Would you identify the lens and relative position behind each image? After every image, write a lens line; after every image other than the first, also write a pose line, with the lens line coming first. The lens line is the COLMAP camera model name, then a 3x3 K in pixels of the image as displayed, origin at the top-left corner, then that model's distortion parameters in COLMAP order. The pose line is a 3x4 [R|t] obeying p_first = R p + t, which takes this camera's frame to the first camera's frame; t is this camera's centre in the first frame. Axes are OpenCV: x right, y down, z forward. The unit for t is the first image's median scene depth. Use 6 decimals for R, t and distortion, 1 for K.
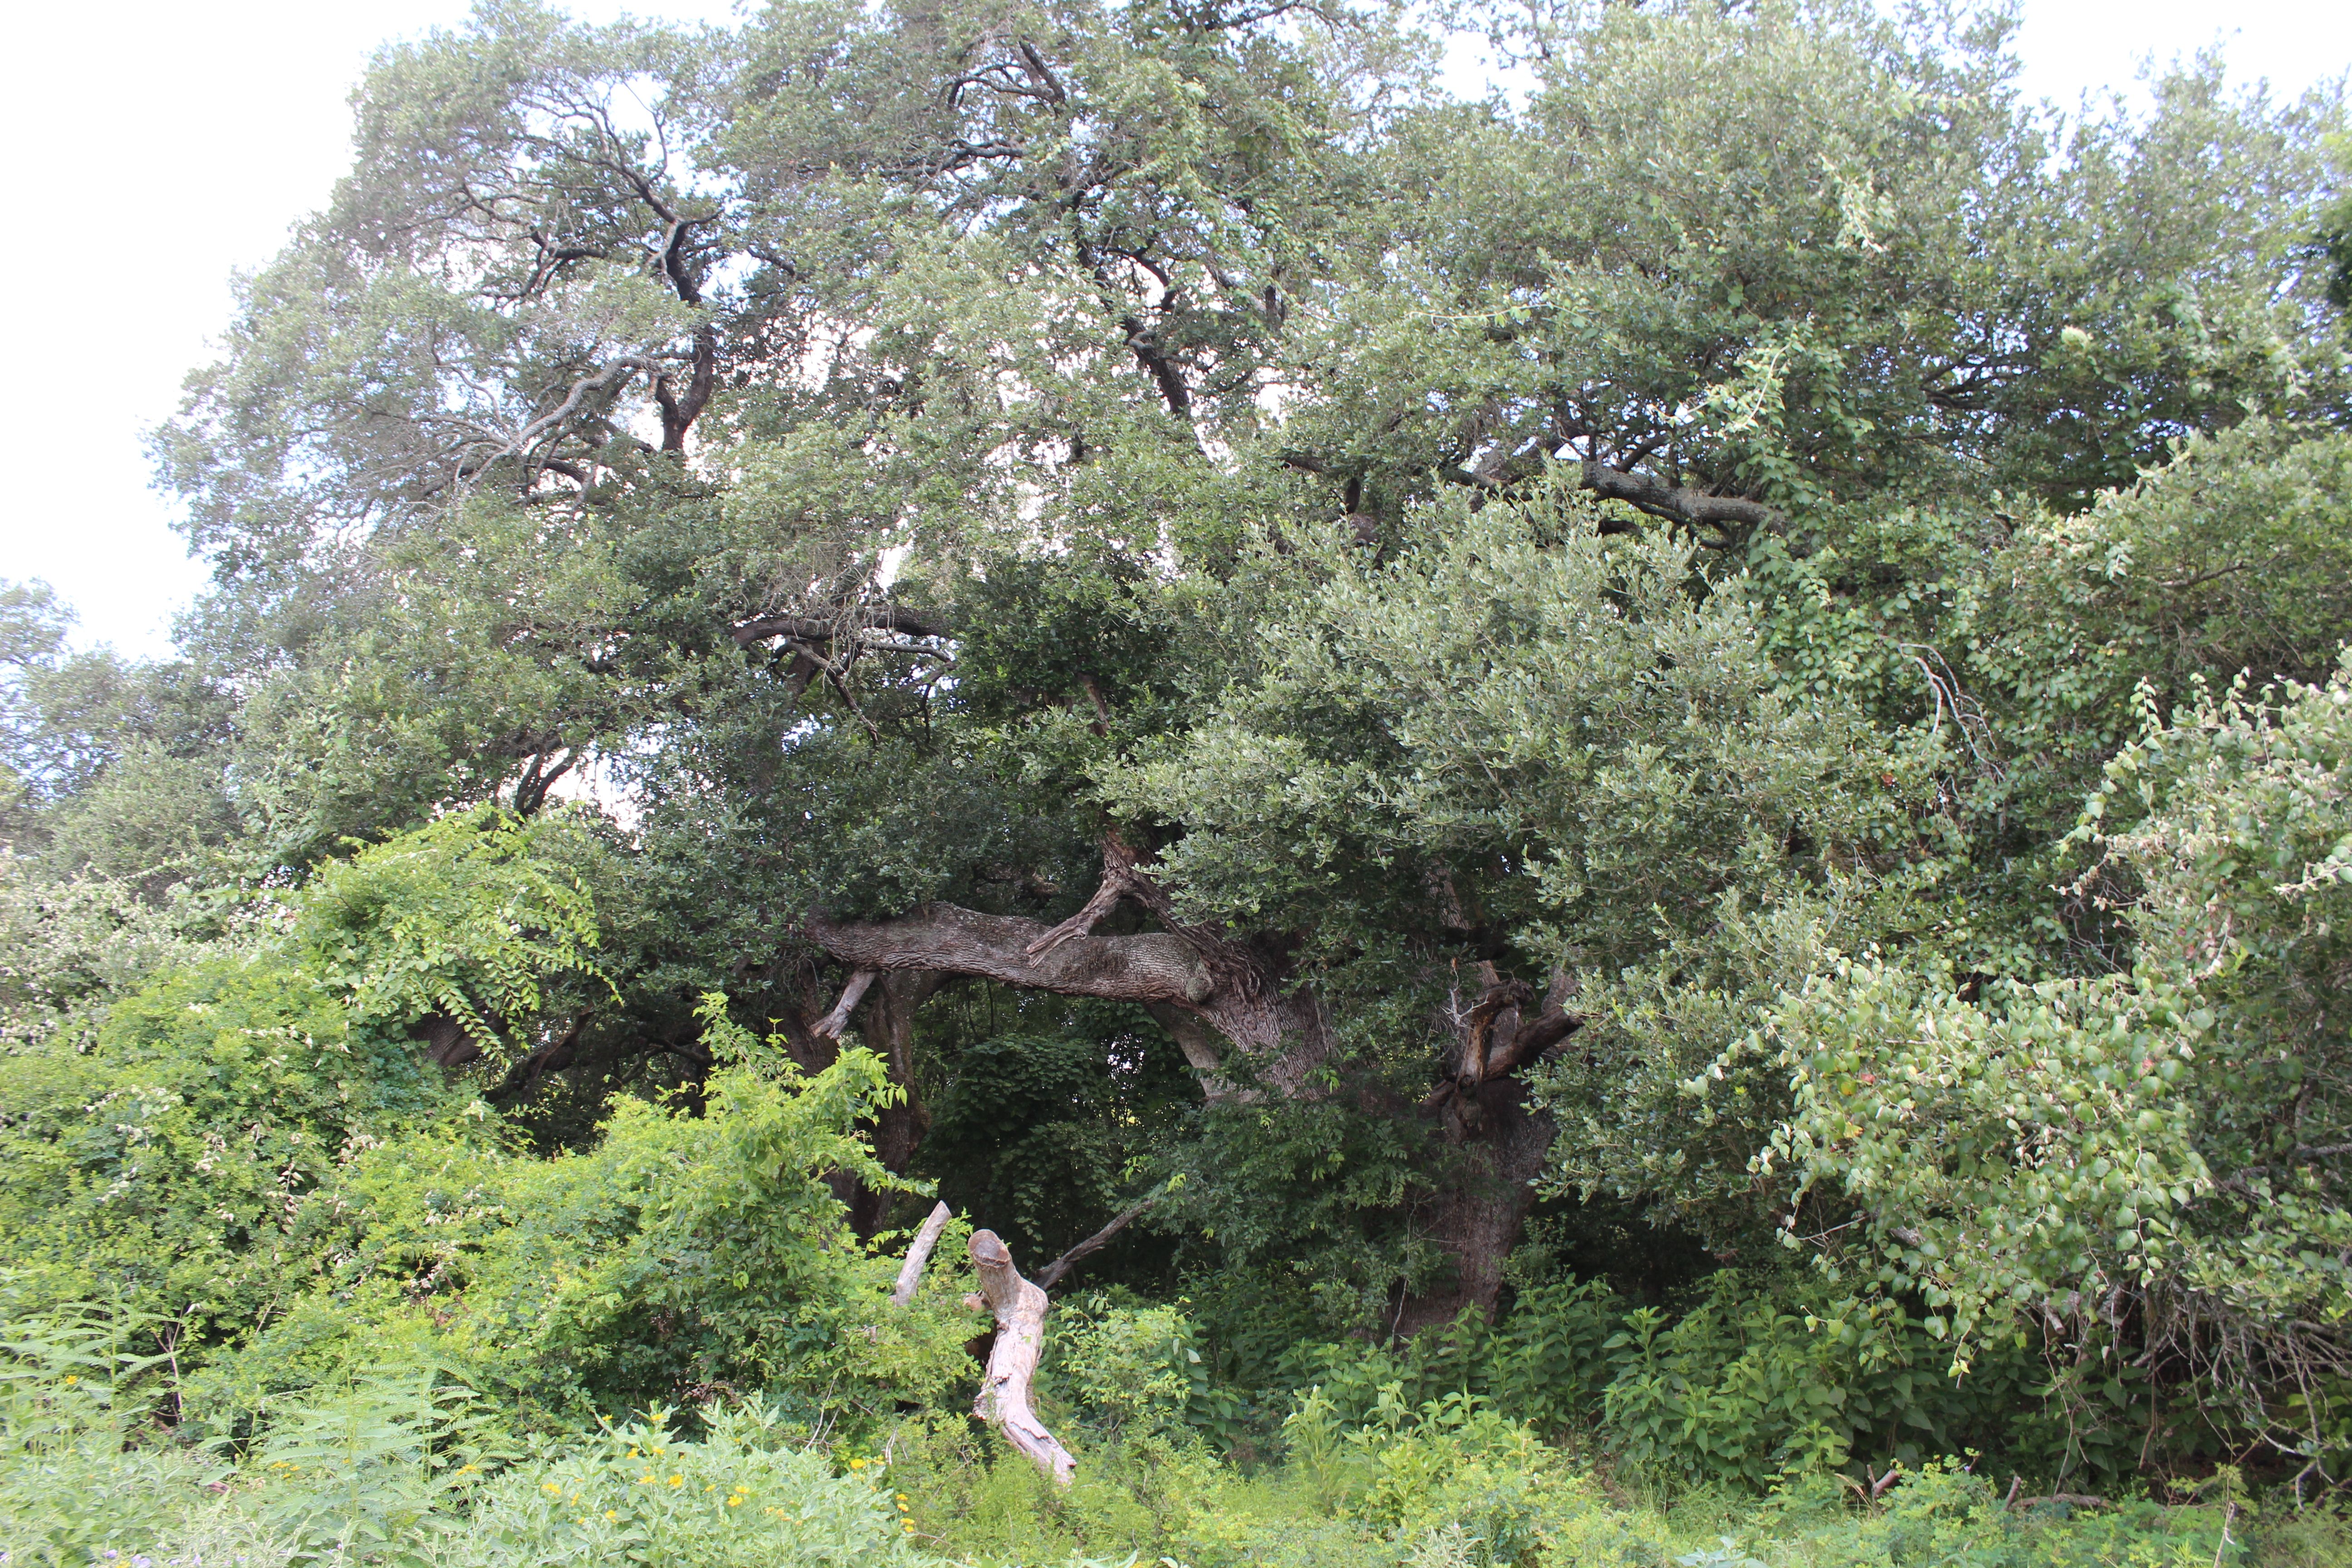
lens RADIAL K [[1984.7, 0, 1176.0], [0, 1984.7, 784.0], [0, 0, 1]] dist [-0.161318, 0.156641]
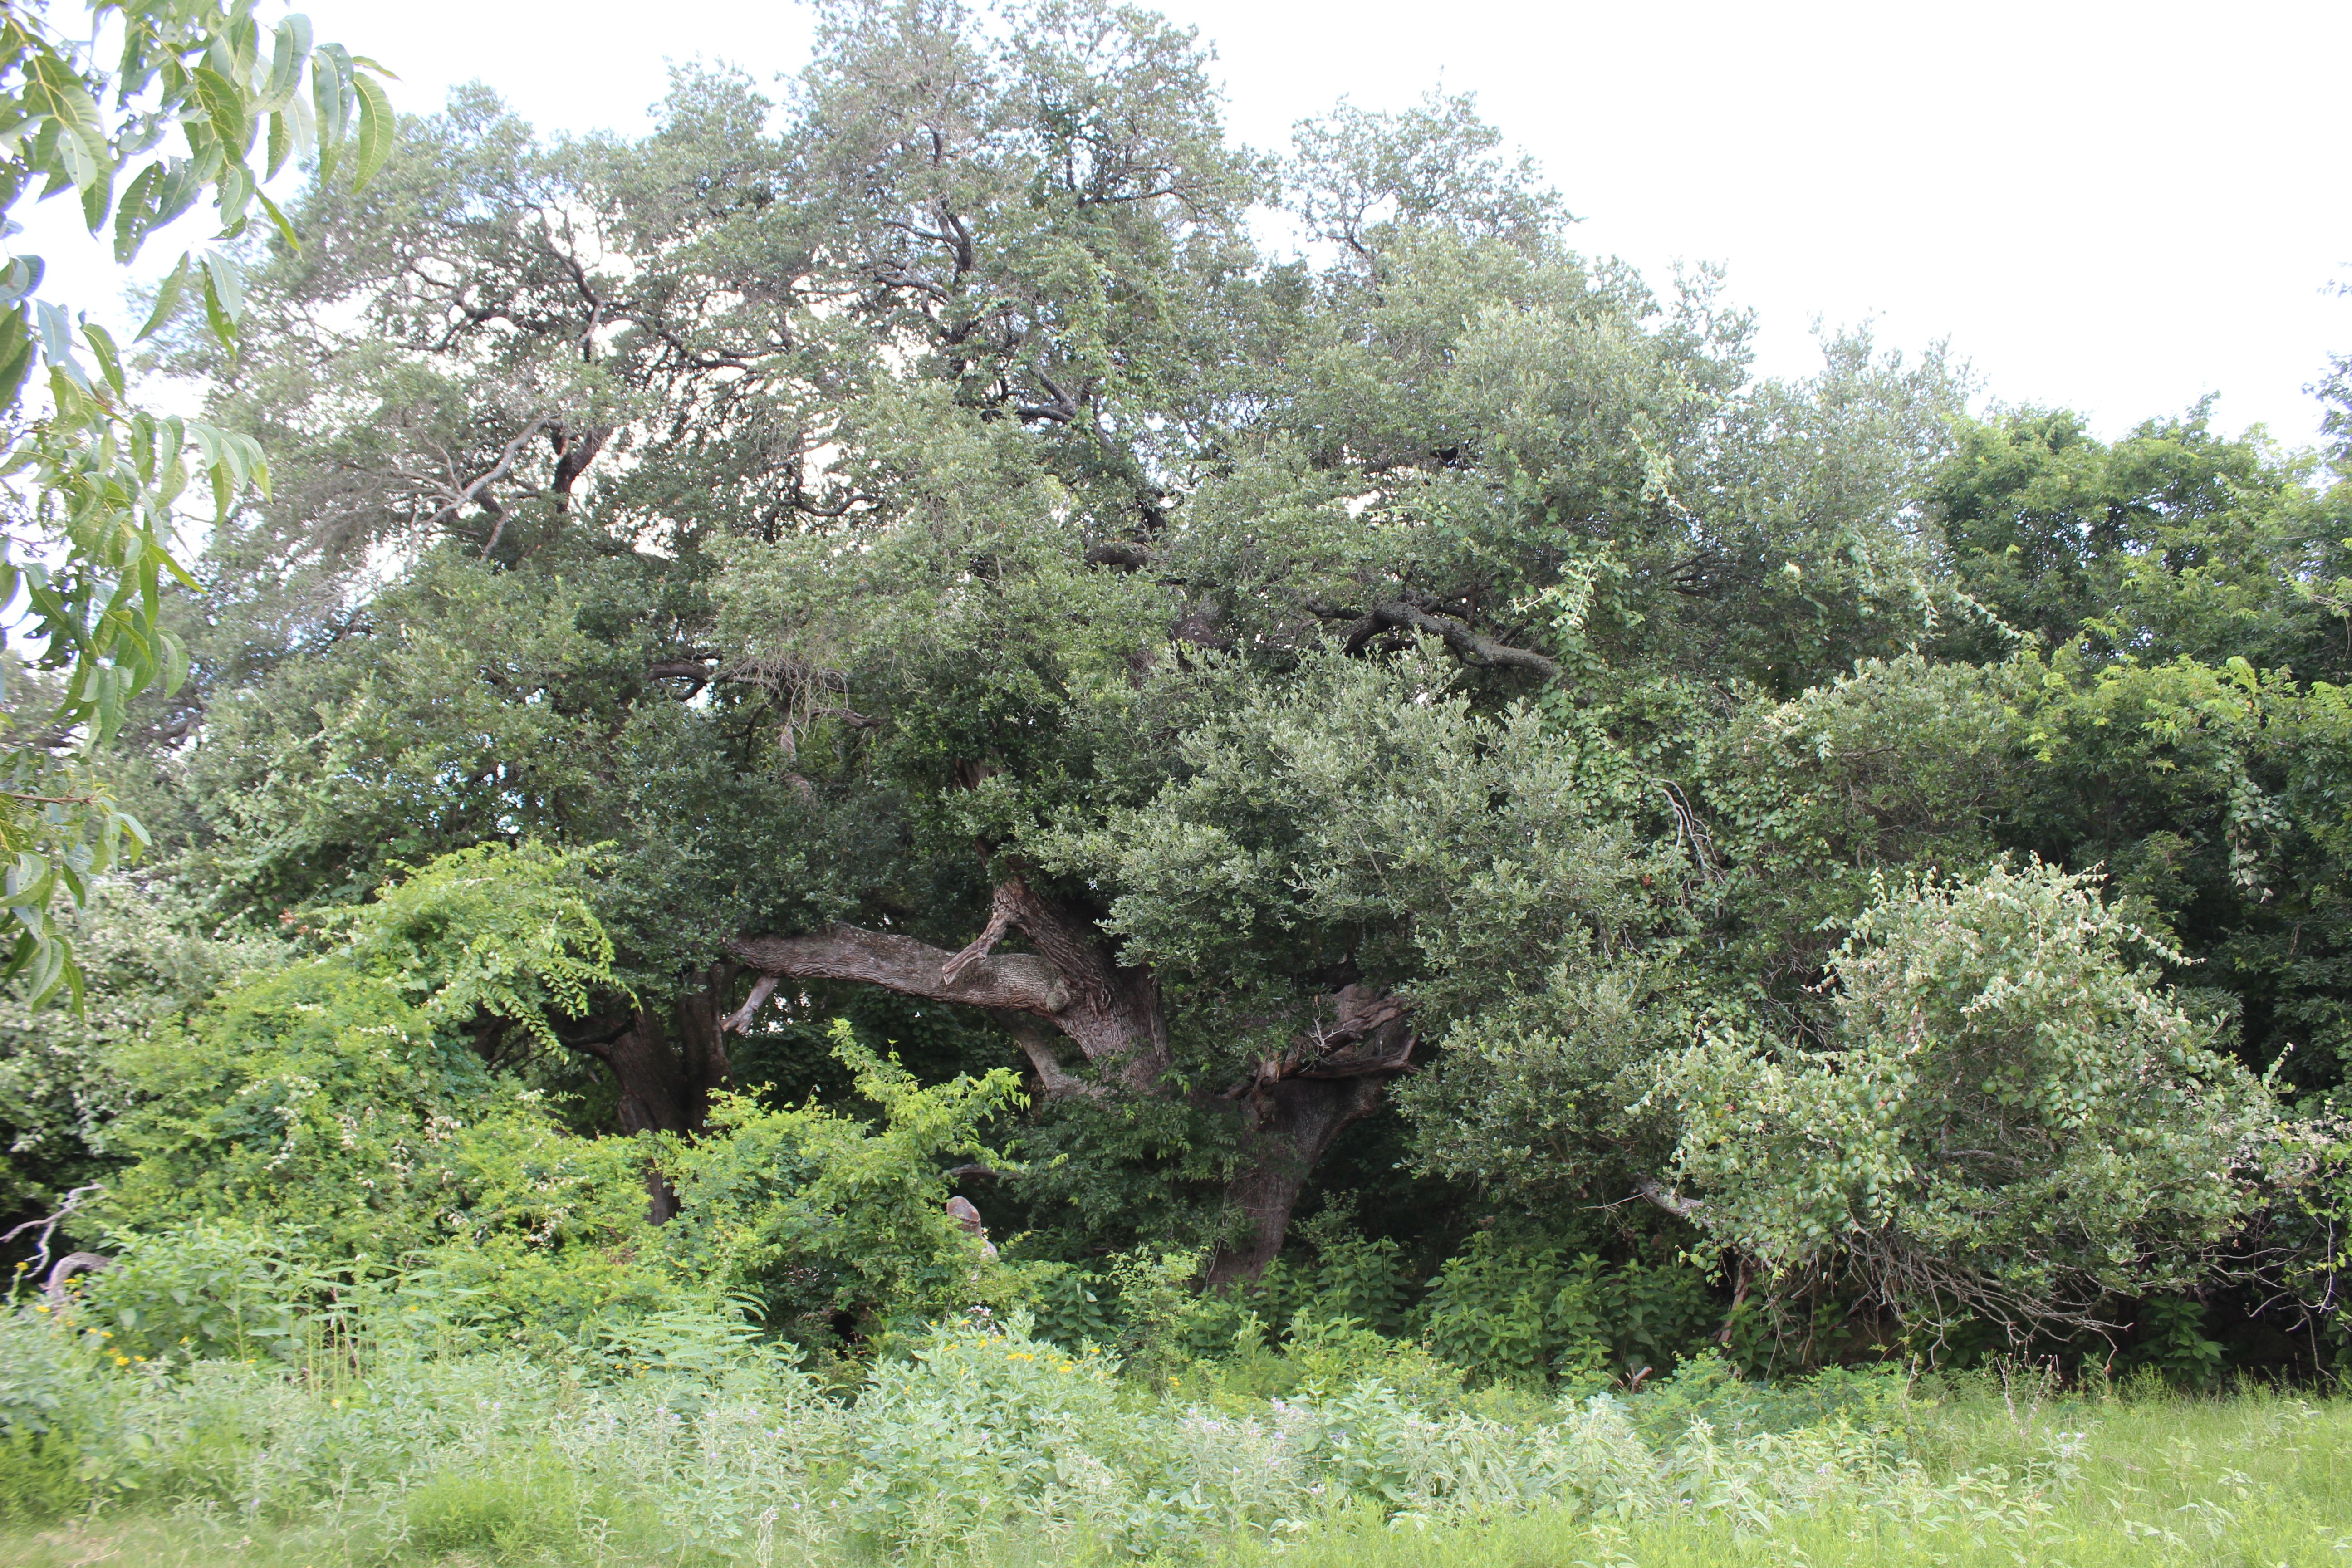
lens RADIAL K [[1922.1, 0, 1210.1], [0, 1922.1, 774.0], [0, 0, 1]] dist [-0.166574, 0.133207]
pose [[0.976216, 0.050104, 0.210933, -0.226260], [-0.050803, 0.998706, -0.002108, -0.058170], [-0.210765, -0.008658, 0.977498, -0.261888]]
